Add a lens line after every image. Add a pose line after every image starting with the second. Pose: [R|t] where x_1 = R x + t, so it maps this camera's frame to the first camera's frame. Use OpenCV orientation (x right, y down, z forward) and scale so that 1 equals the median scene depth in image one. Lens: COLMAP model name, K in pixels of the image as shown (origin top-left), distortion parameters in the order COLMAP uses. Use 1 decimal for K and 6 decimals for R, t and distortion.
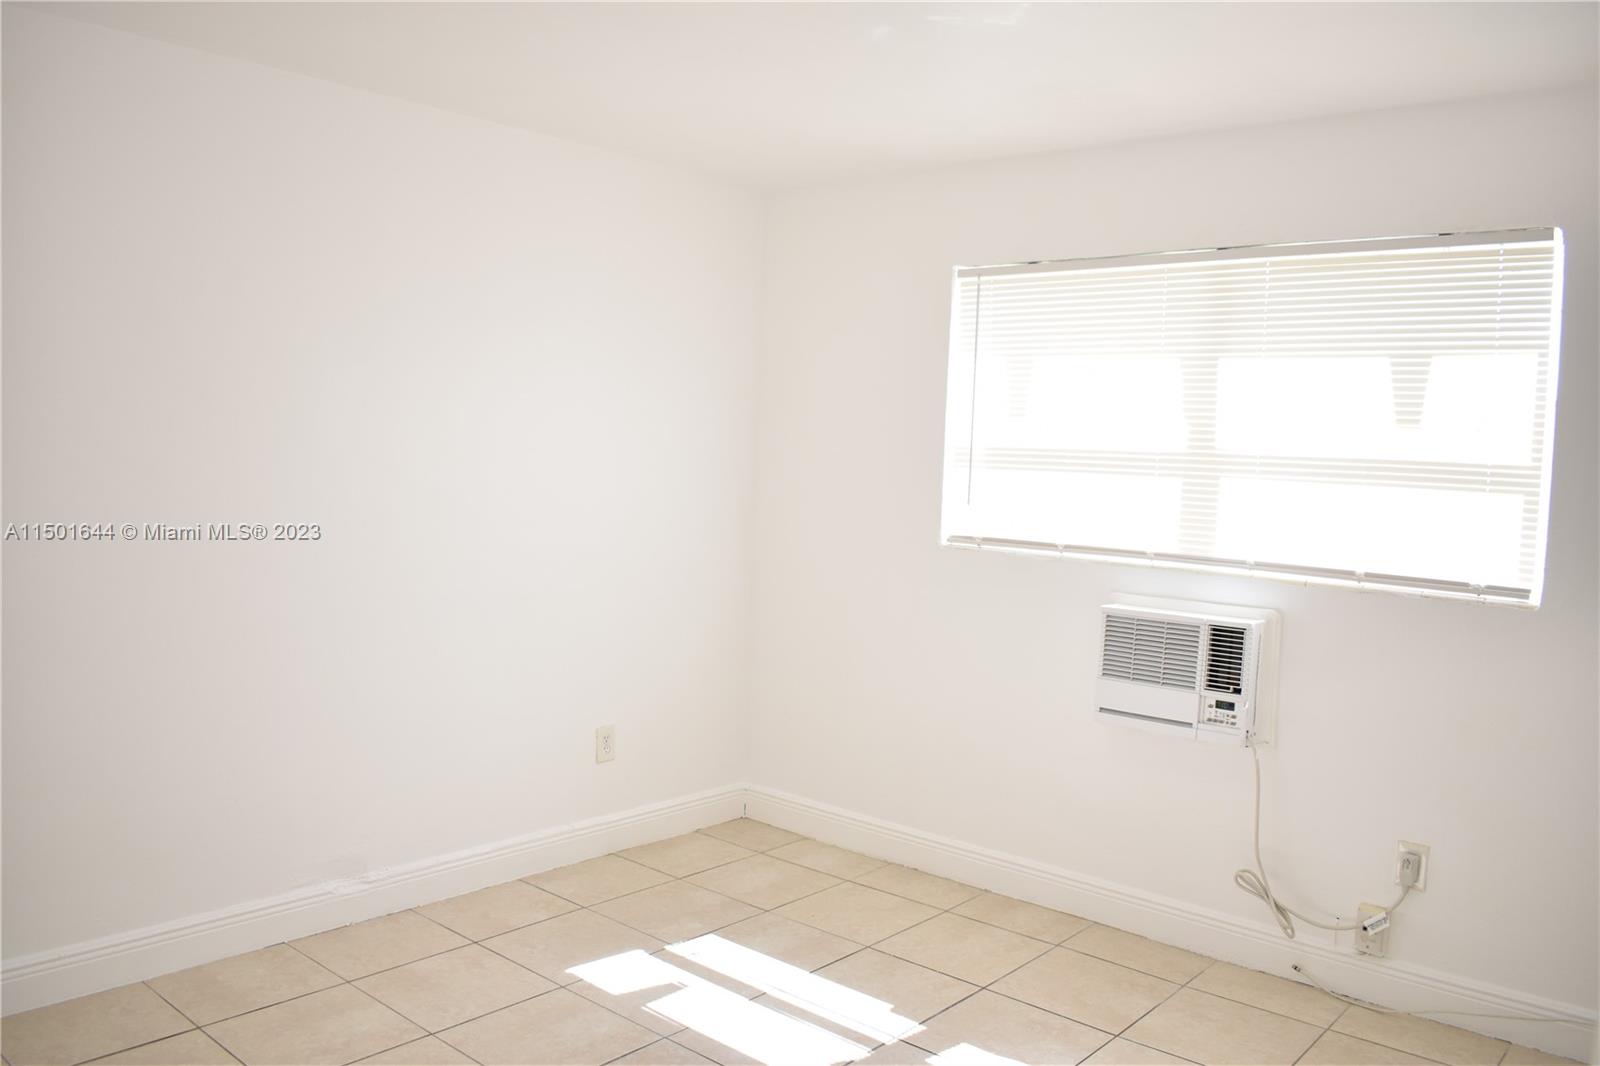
lens RADIAL K [[1306.5, 0, 796.2], [0, 1306.5, 517.6], [0, 0, 1]] dist [-0.089136, 0.013023]
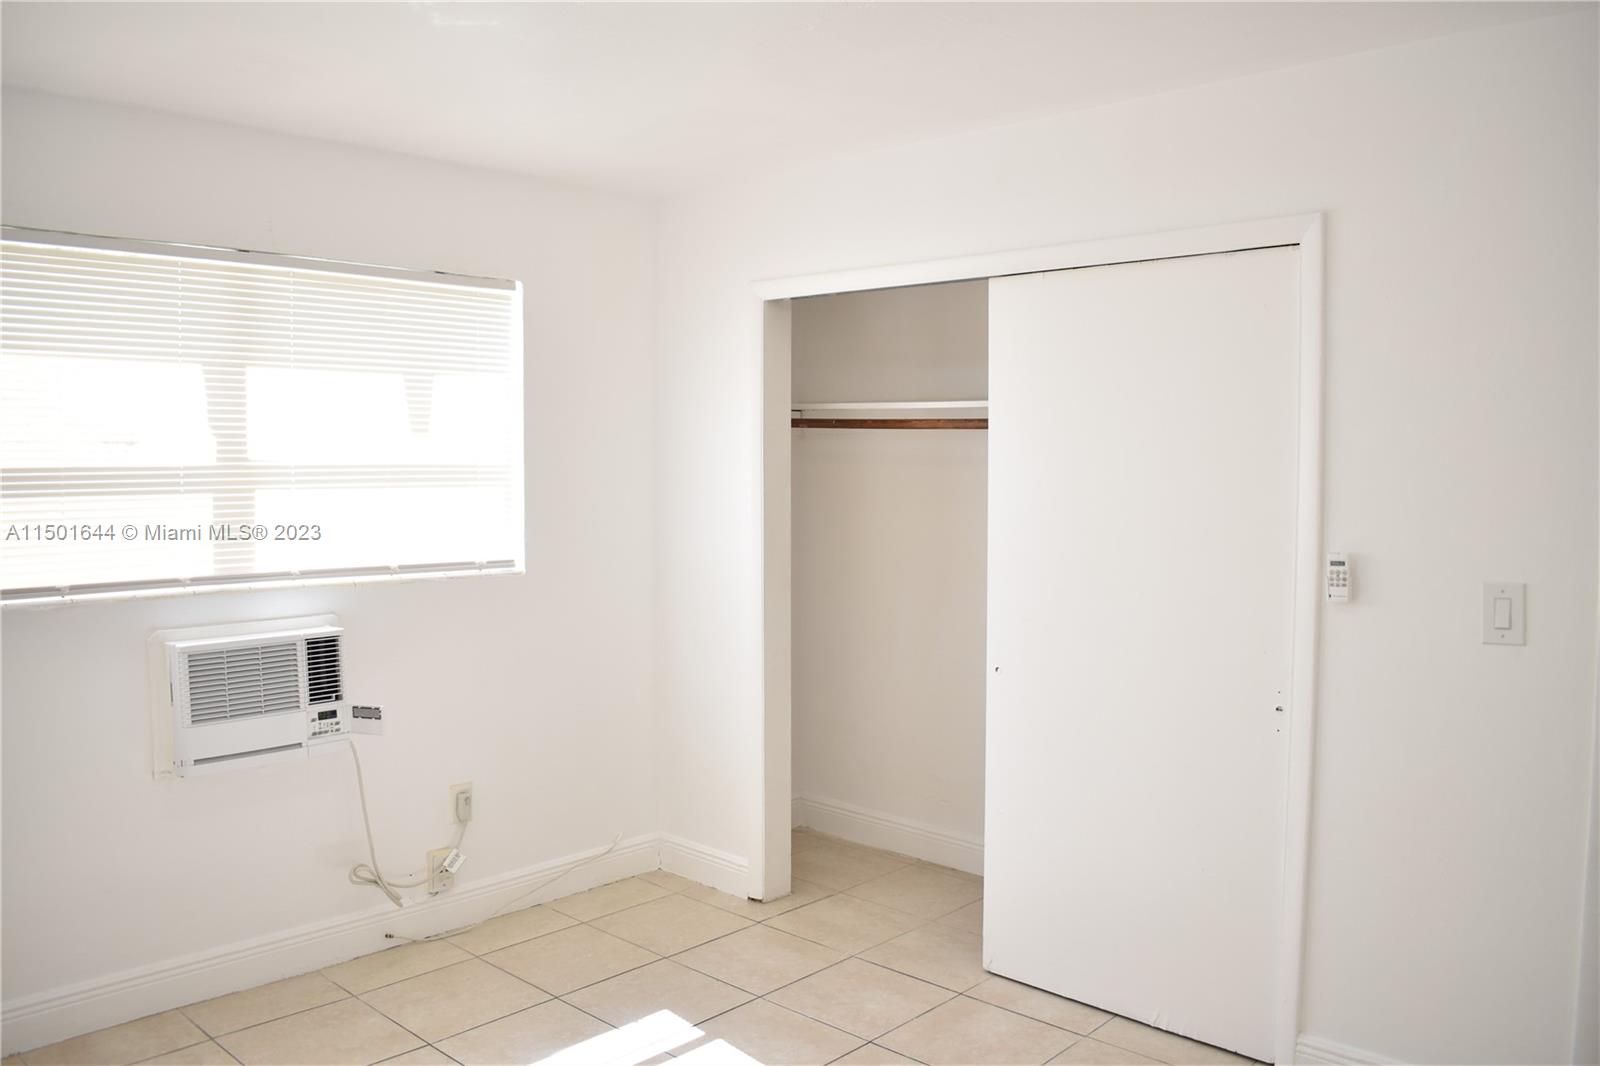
lens RADIAL K [[1306.5, 0, 795.4], [0, 1306.5, 548.6], [0, 0, 1]] dist [-0.089136, 0.013023]
pose [[0.002429, -0.098401, 0.995144, -0.651334], [0.061640, 0.993269, 0.098065, -0.059098], [-0.998095, 0.061103, 0.008478, 0.616055]]
